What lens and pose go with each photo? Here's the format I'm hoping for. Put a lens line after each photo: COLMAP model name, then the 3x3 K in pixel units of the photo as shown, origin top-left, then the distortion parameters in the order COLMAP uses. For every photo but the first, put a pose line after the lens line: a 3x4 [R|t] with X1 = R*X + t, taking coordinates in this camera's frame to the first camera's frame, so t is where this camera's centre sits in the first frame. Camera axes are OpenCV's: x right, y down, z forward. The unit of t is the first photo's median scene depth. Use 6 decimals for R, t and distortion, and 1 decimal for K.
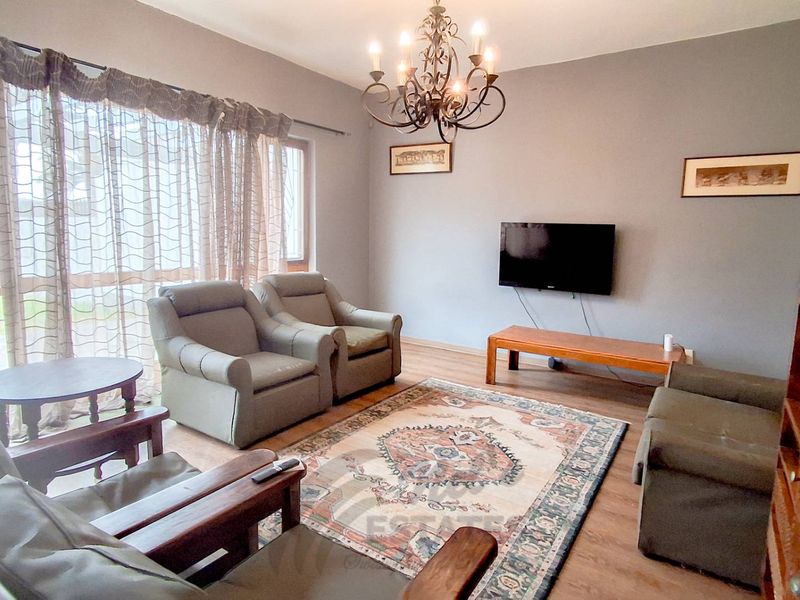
lens RADIAL K [[488.6, 0, 396.4], [0, 488.6, 293.2], [0, 0, 1]] dist [0.000231, -0.001074]
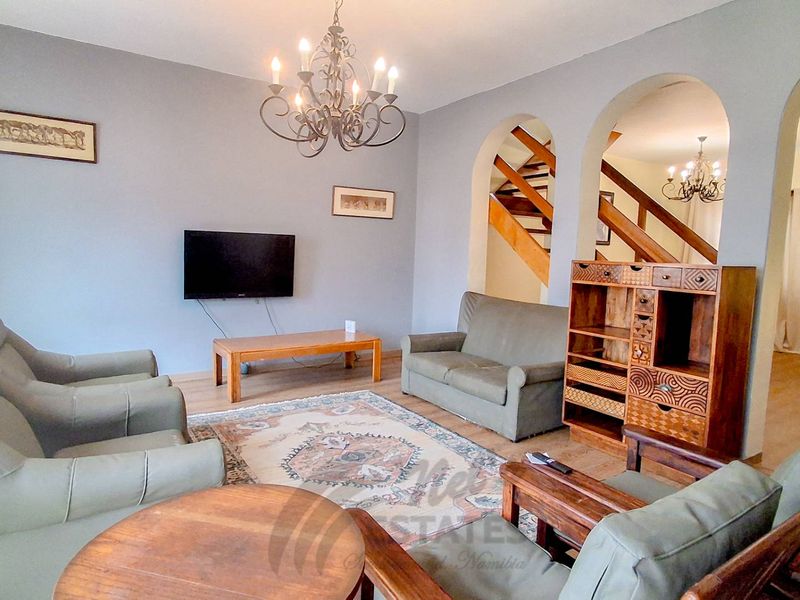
lens RADIAL K [[488.6, 0, 396.4], [0, 488.6, 293.2], [0, 0, 1]] dist [0.000231, -0.001074]
pose [[0.390636, -0.097603, 0.915356, -0.603200], [0.098669, 0.993074, 0.063781, -0.060712], [-0.915242, 0.065402, 0.397561, 0.368125]]
